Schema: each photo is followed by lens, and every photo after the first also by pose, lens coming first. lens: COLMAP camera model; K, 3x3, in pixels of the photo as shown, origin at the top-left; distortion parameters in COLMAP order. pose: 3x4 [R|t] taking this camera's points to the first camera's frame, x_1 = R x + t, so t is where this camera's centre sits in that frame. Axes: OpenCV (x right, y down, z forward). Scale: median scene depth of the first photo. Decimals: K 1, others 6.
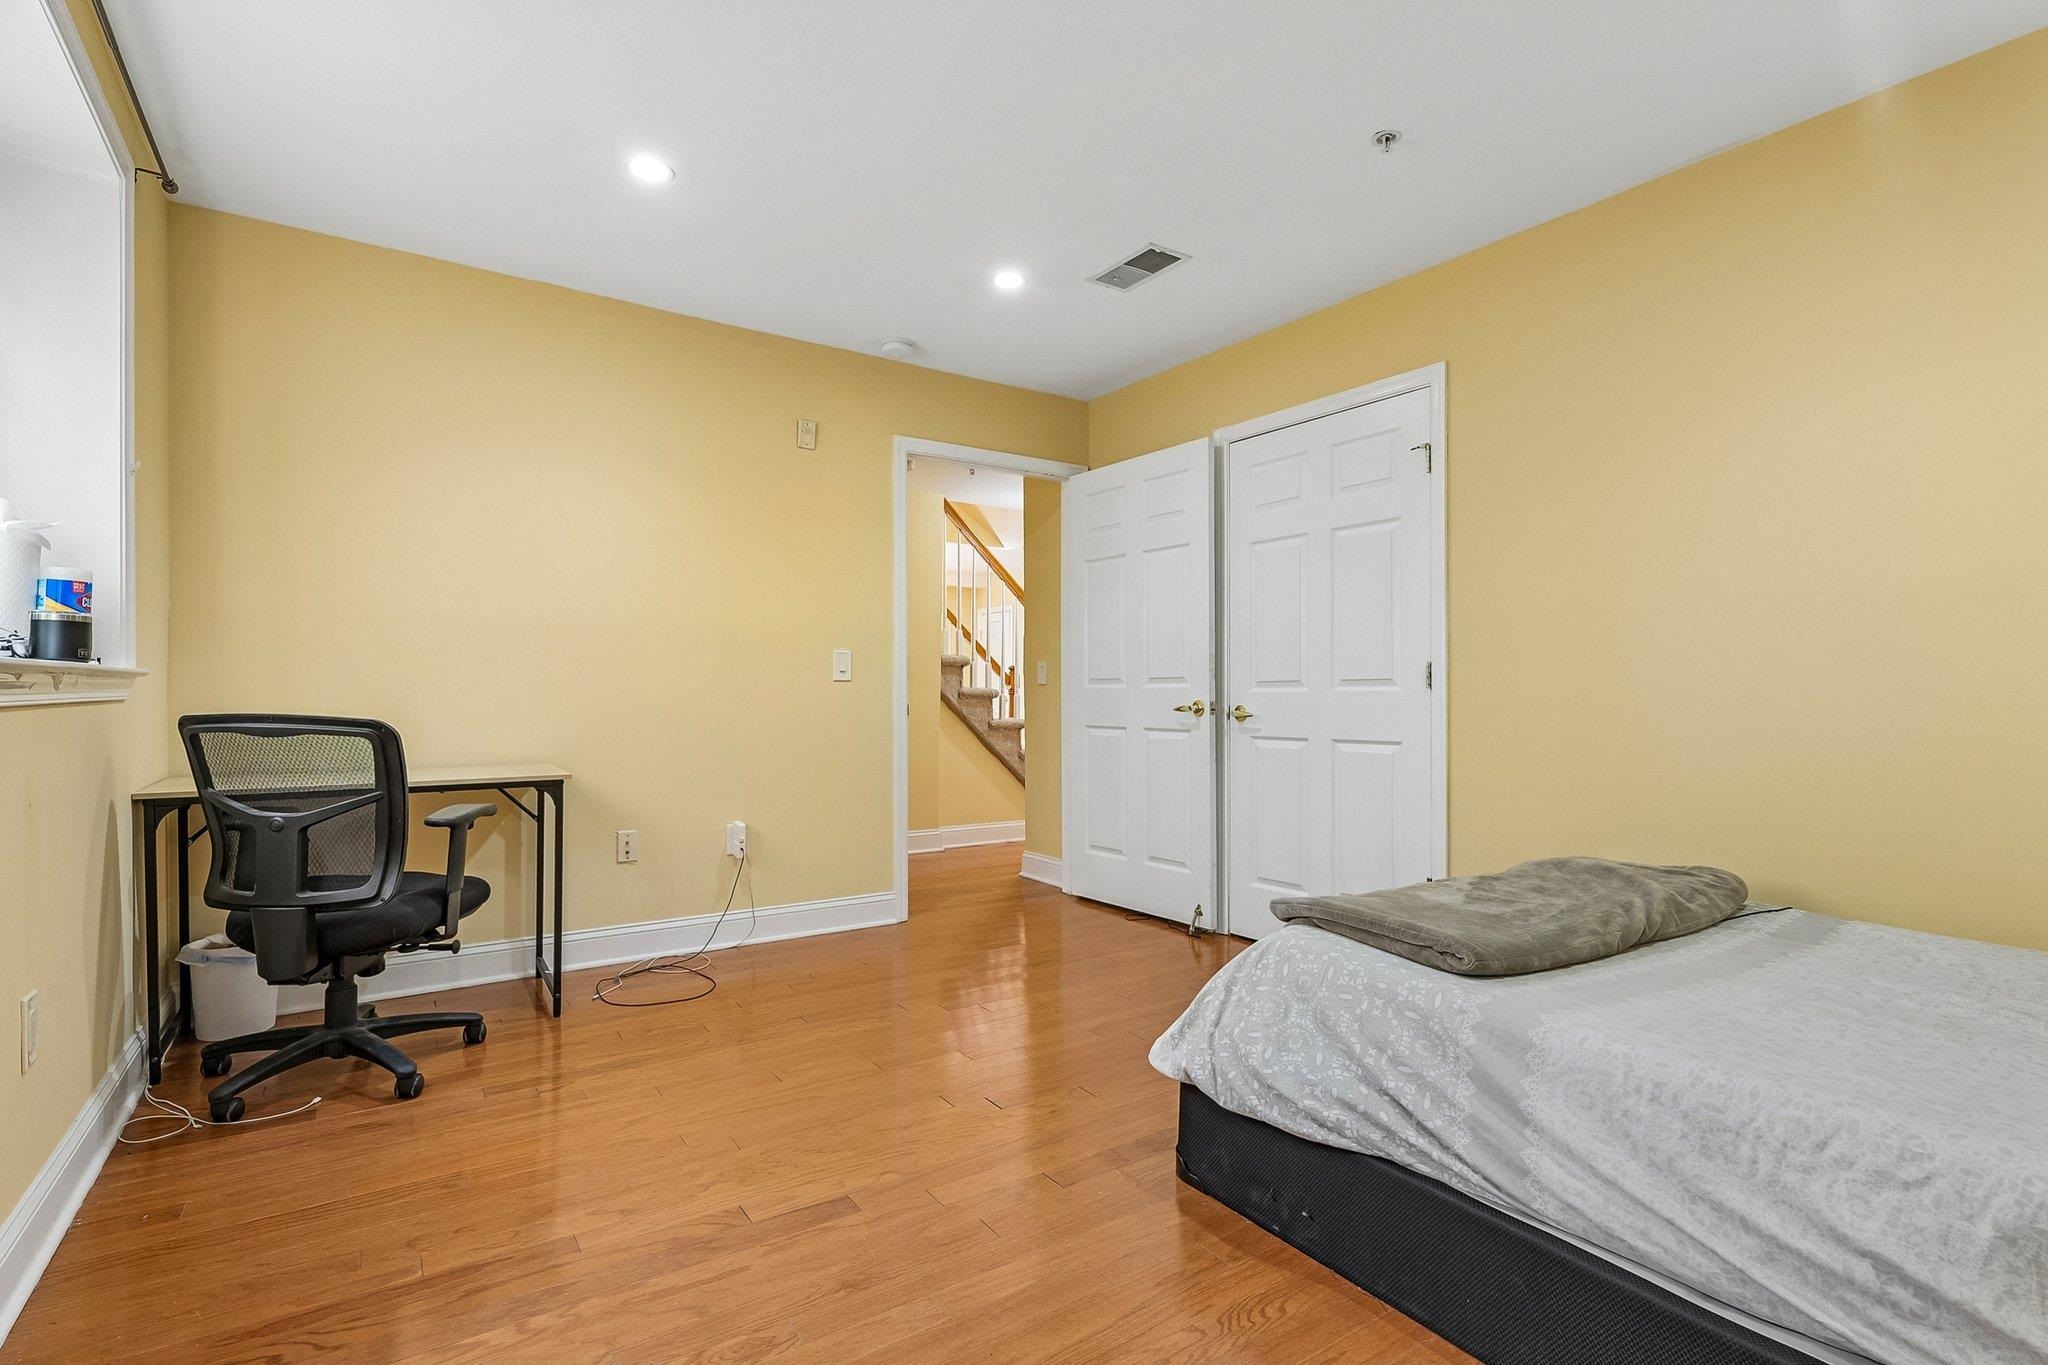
lens RADIAL K [[956.4, 0, 1021.9], [0, 956.4, 691.0], [0, 0, 1]] dist [0.006600, 0.000595]
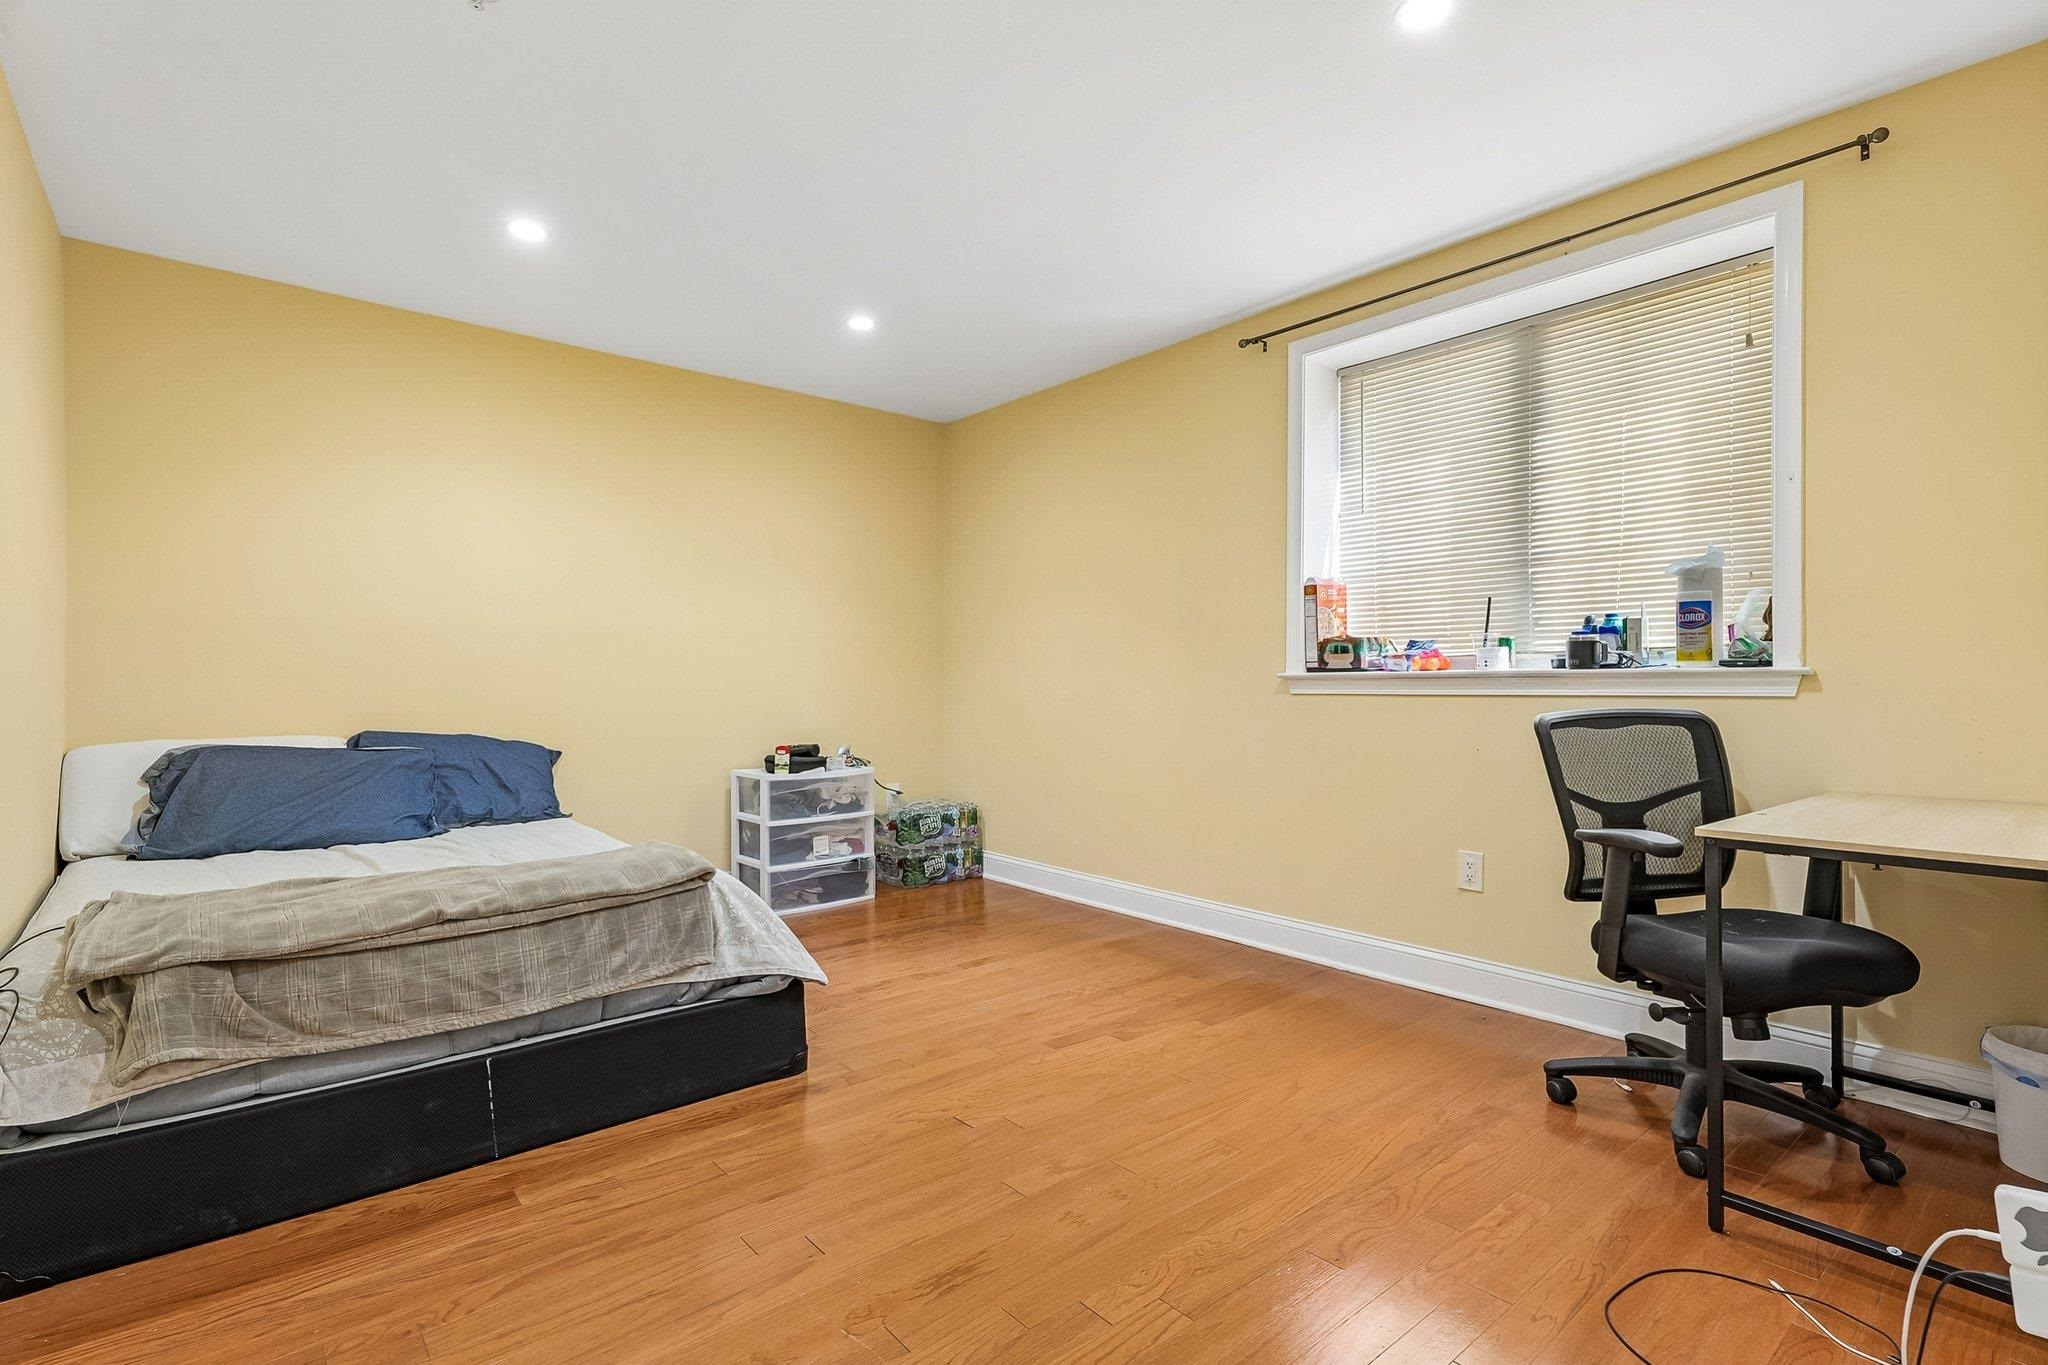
lens RADIAL K [[956.4, 0, 1027.6], [0, 956.4, 687.4], [0, 0, 1]] dist [0.006600, 0.000595]
pose [[-0.994312, -0.003801, -0.106437, 0.008815], [-0.003005, 0.999966, -0.007639, 0.012991], [0.106463, -0.007276, -0.994290, 2.302405]]
